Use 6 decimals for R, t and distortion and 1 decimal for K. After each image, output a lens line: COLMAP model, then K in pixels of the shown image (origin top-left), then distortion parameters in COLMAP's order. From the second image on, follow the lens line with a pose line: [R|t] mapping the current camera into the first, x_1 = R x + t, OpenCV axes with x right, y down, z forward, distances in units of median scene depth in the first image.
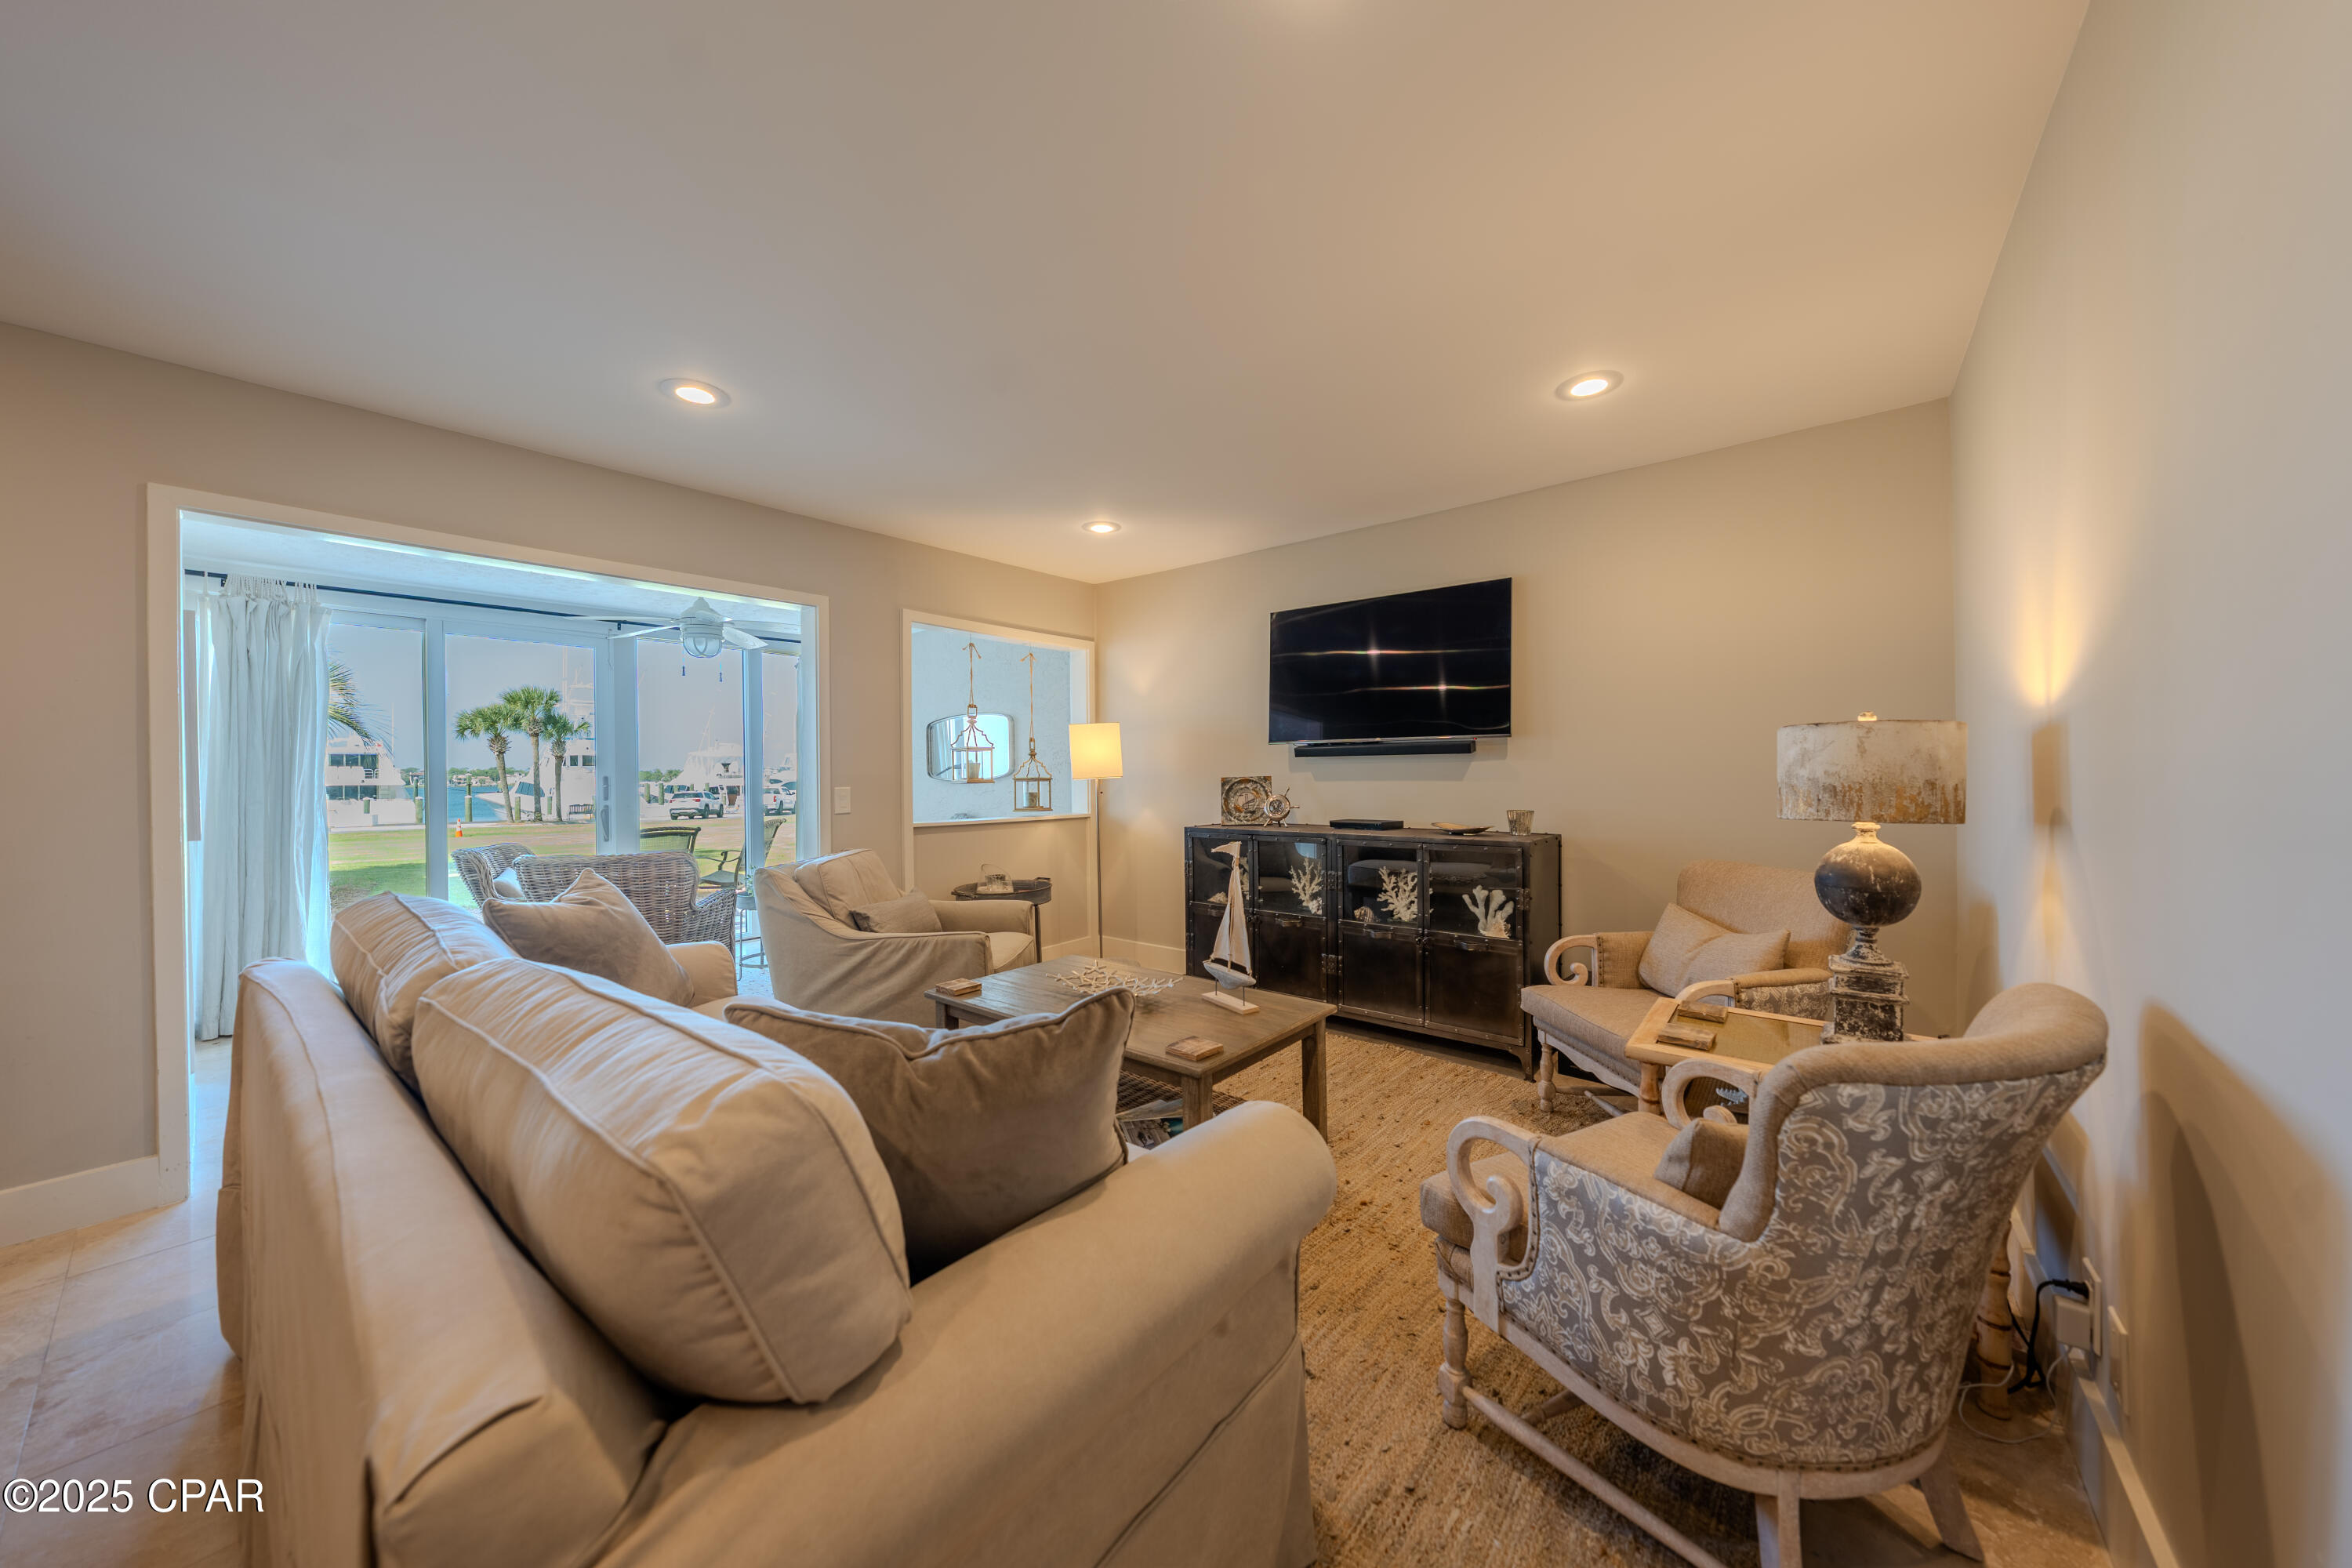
lens RADIAL K [[797.7, 0, 1177.9], [0, 797.7, 780.6], [0, 0, 1]] dist [-0.004010, 0.000501]
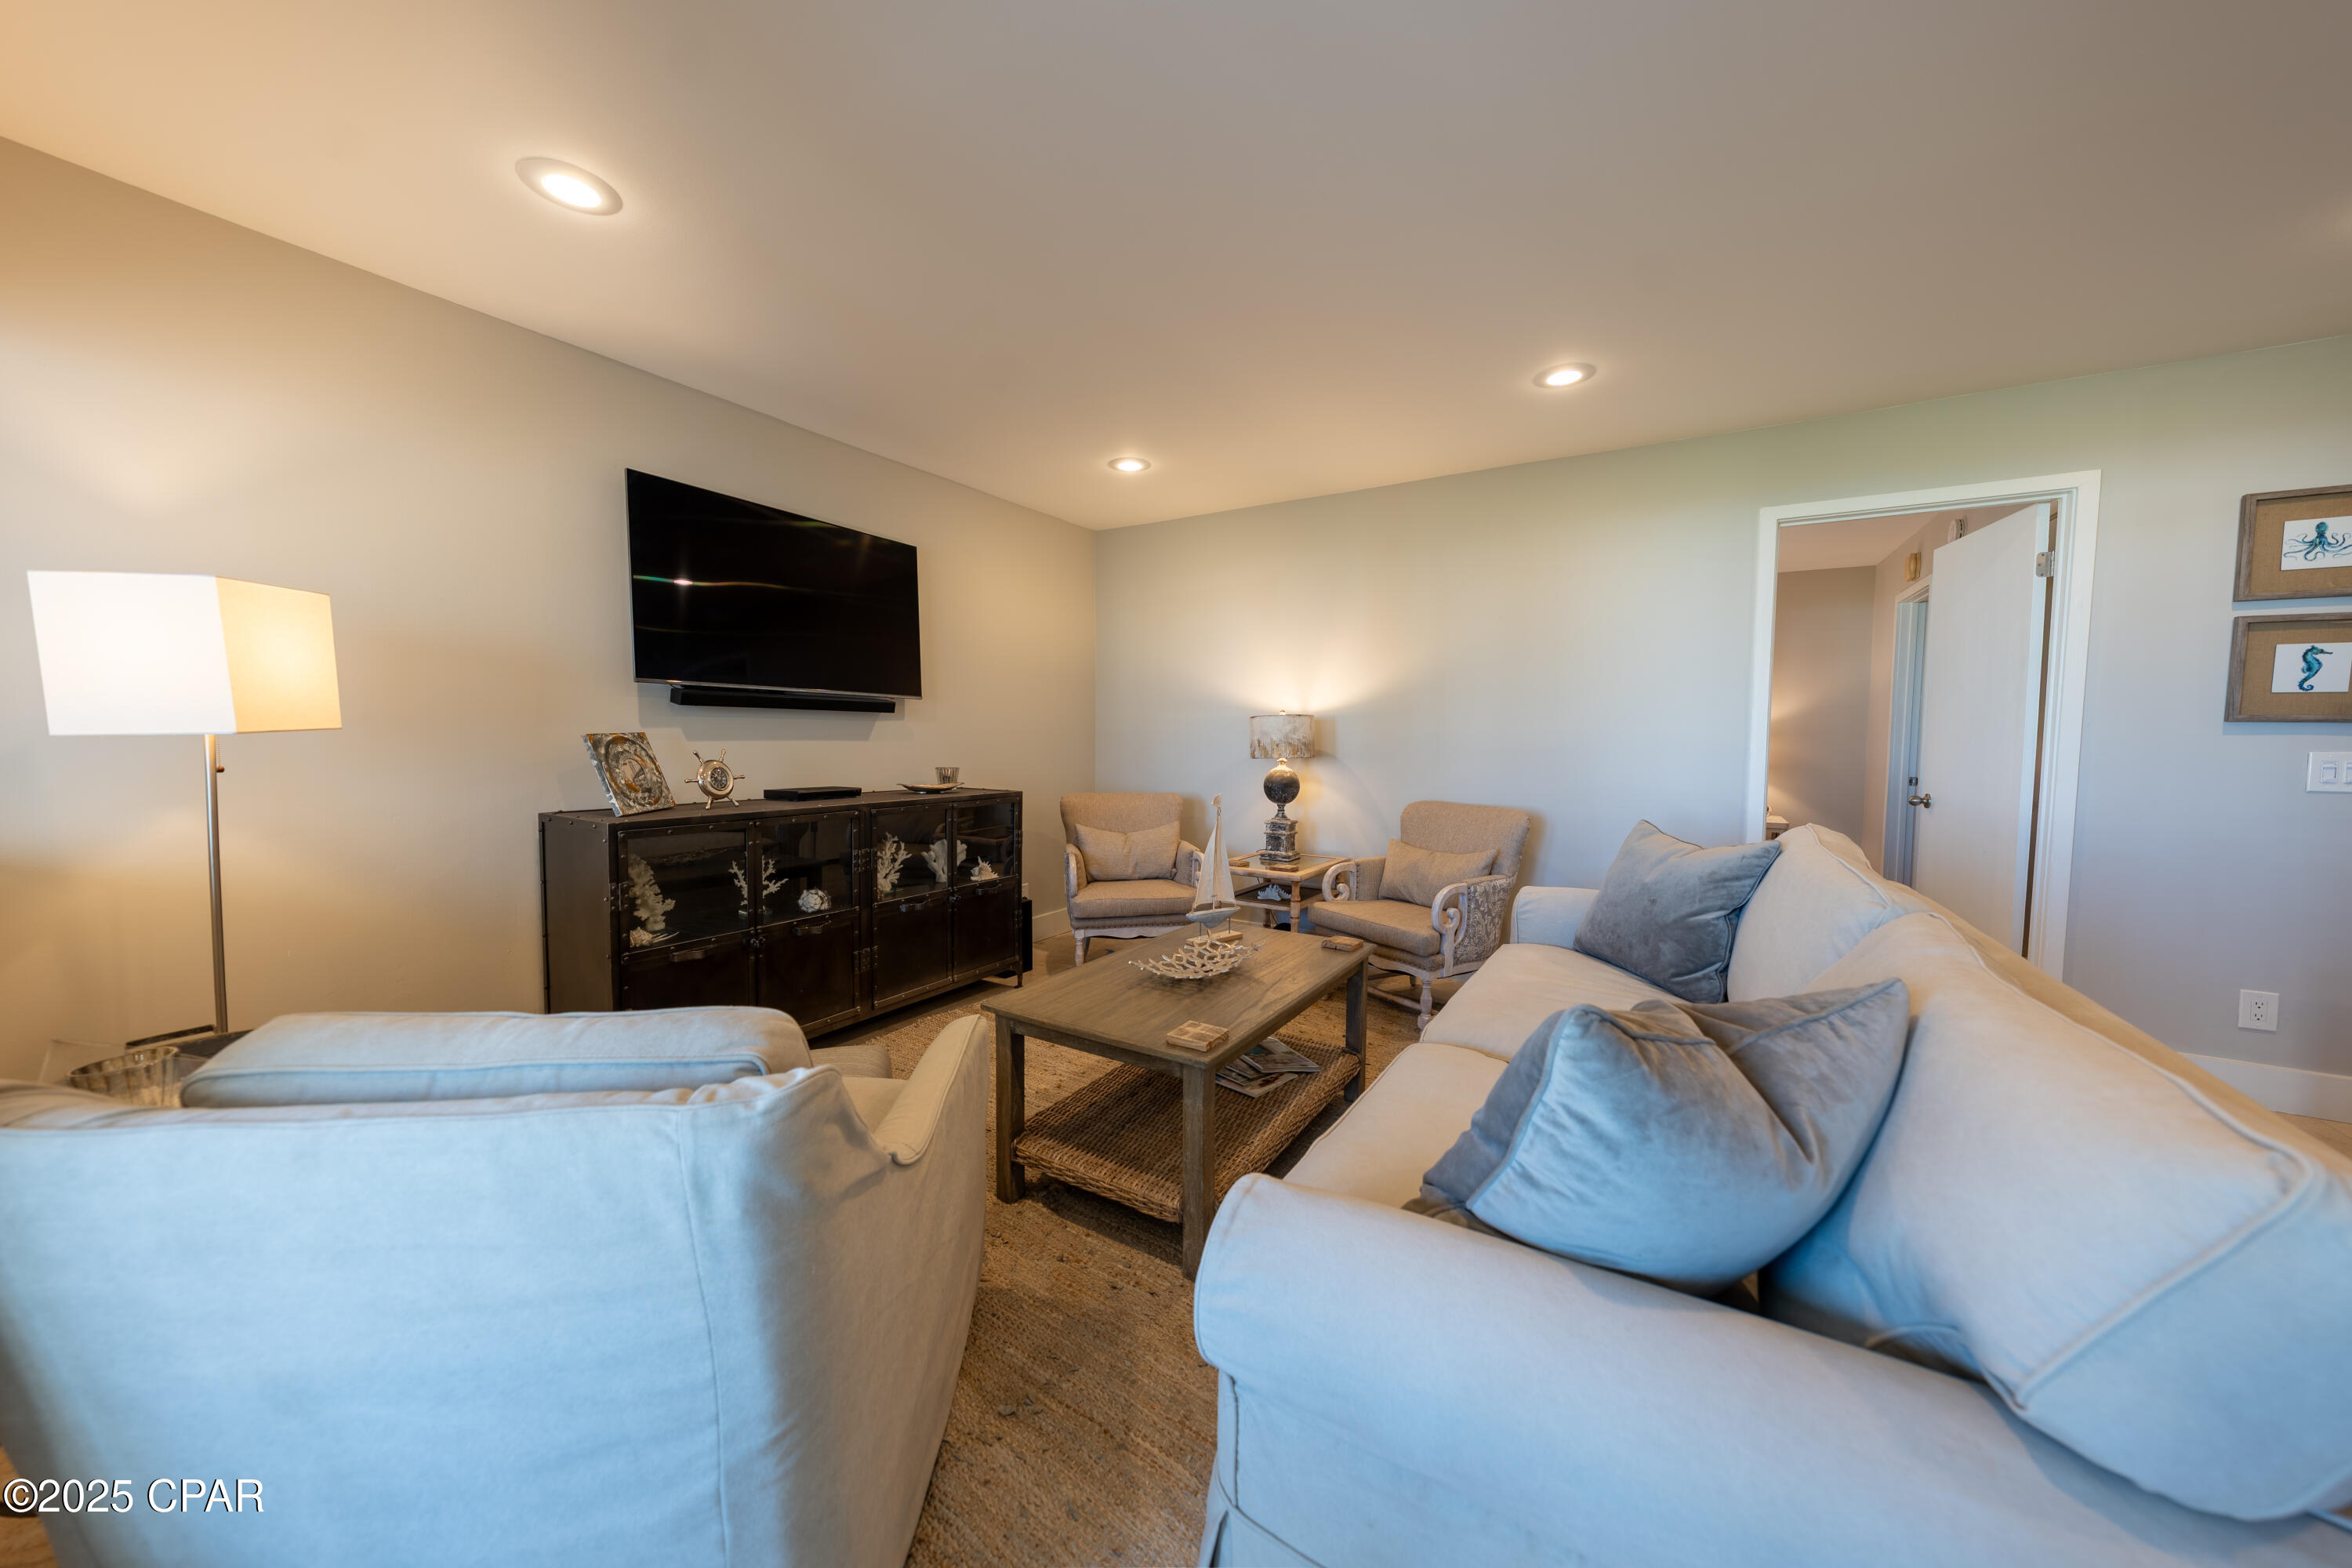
lens RADIAL K [[797.7, 0, 1181.5], [0, 797.7, 779.3], [0, 0, 1]] dist [-0.004010, 0.000501]
pose [[-0.128515, -0.044603, 0.990704, -0.648974], [0.002260, 0.998972, 0.045268, 0.004600], [-0.991705, 0.008056, -0.128282, 0.755671]]
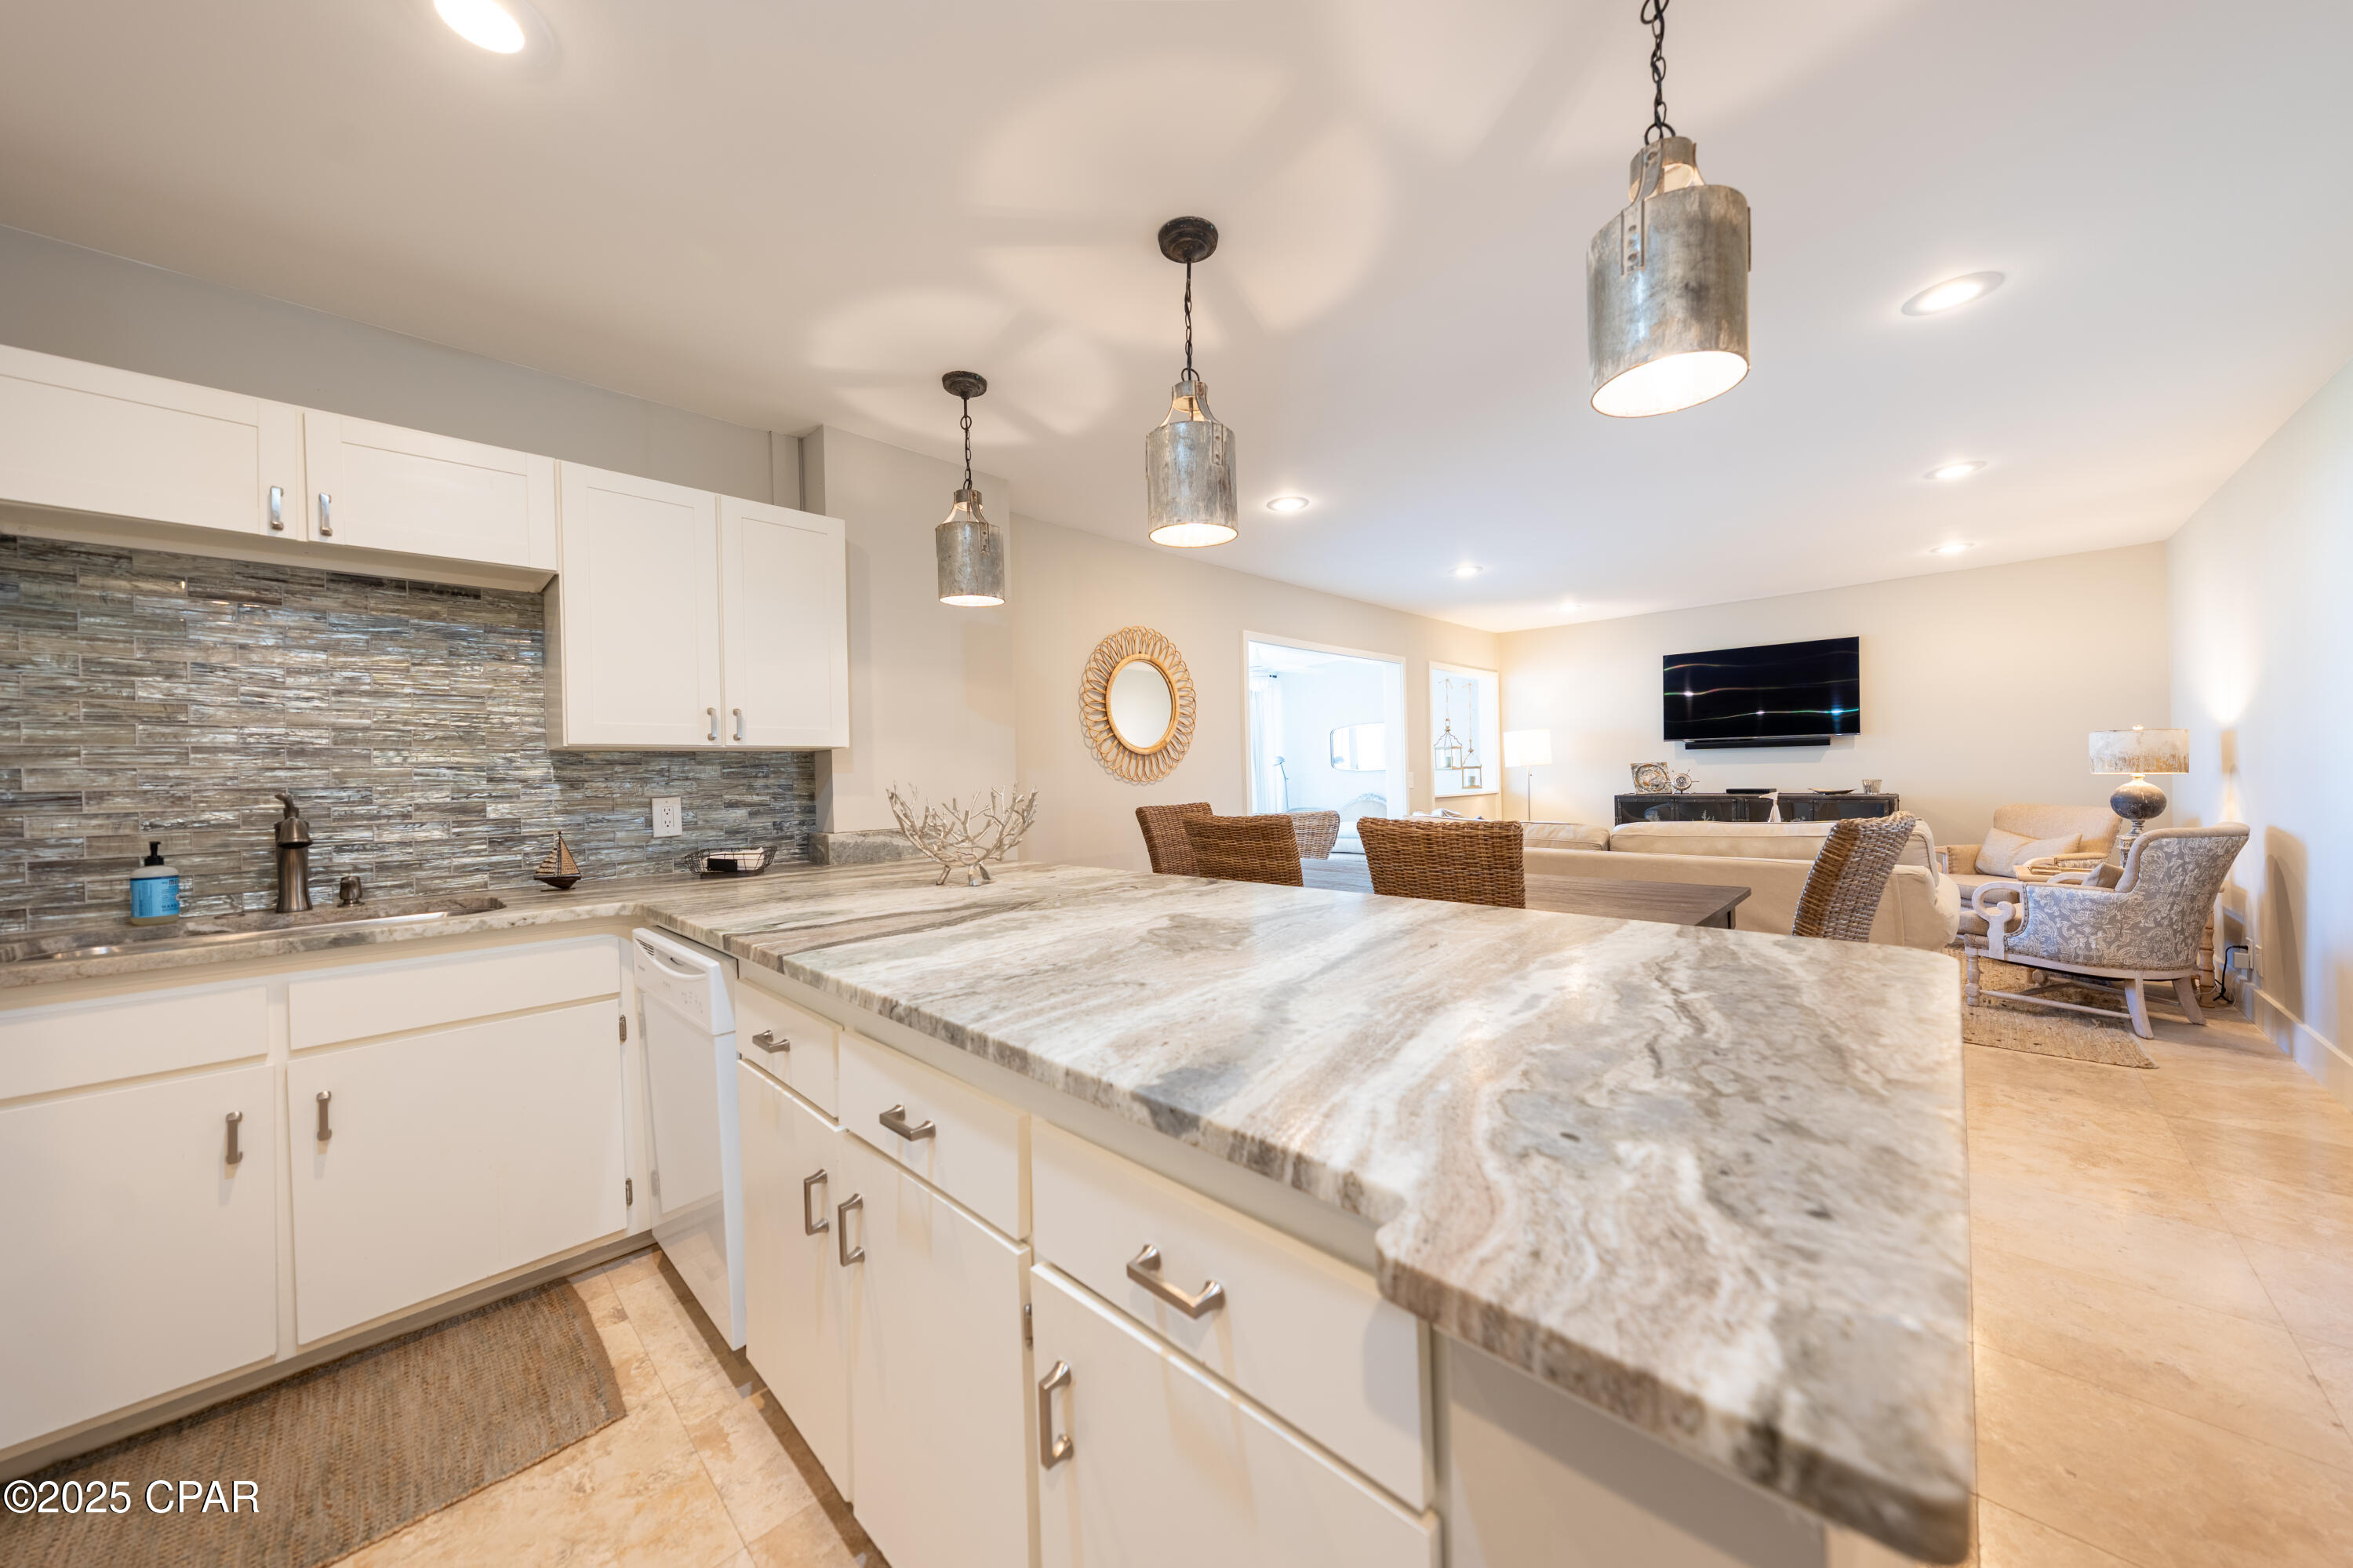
lens RADIAL K [[798.0, 0, 1178.0], [0, 798.0, 779.5], [0, 0, 1]] dist [-0.004010, 0.000501]
pose [[0.995585, -0.012159, -0.093073, -0.779187], [0.012440, 0.999920, 0.002436, 0.014382], [0.093036, -0.003583, 0.995656, -0.712298]]
